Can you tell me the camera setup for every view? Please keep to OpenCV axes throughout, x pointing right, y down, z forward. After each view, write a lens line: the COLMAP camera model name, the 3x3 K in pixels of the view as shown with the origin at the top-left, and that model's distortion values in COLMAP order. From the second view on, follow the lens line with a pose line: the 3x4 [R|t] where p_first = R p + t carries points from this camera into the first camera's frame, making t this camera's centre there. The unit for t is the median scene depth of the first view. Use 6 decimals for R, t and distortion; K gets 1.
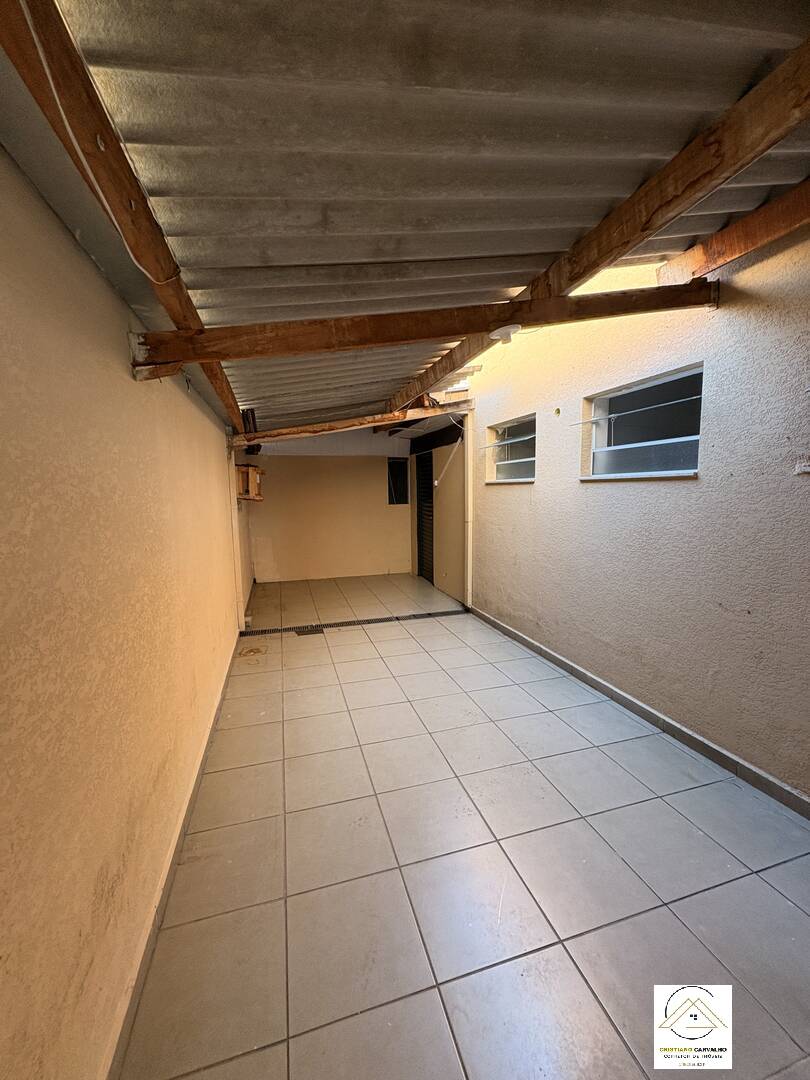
lens RADIAL K [[431.0, 0, 405.0], [0, 431.0, 540.0], [0, 0, 1]] dist [-0.000309, -0.000077]
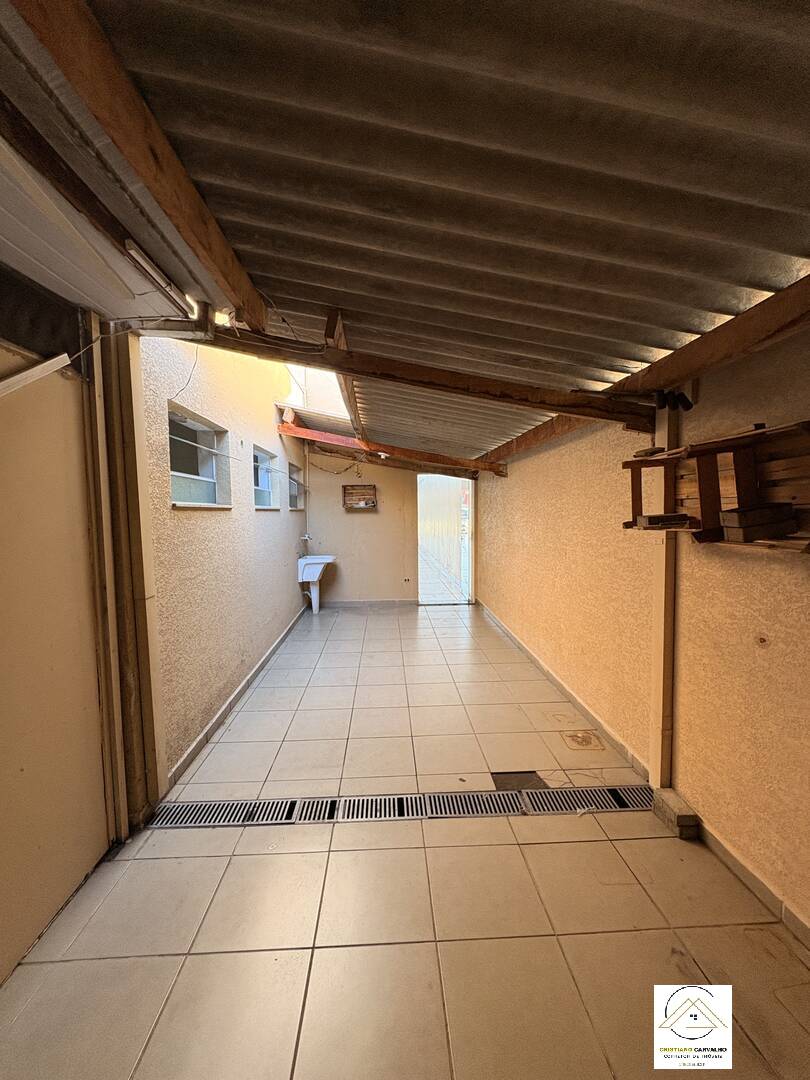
lens RADIAL K [[431.0, 0, 405.0], [0, 431.0, 540.0], [0, 0, 1]] dist [-0.000309, -0.000077]
pose [[-0.970998, 0.009527, 0.238898, -0.239570], [0.053341, 0.982654, 0.177614, -0.193944], [-0.233062, 0.185206, -0.954663, 1.642525]]
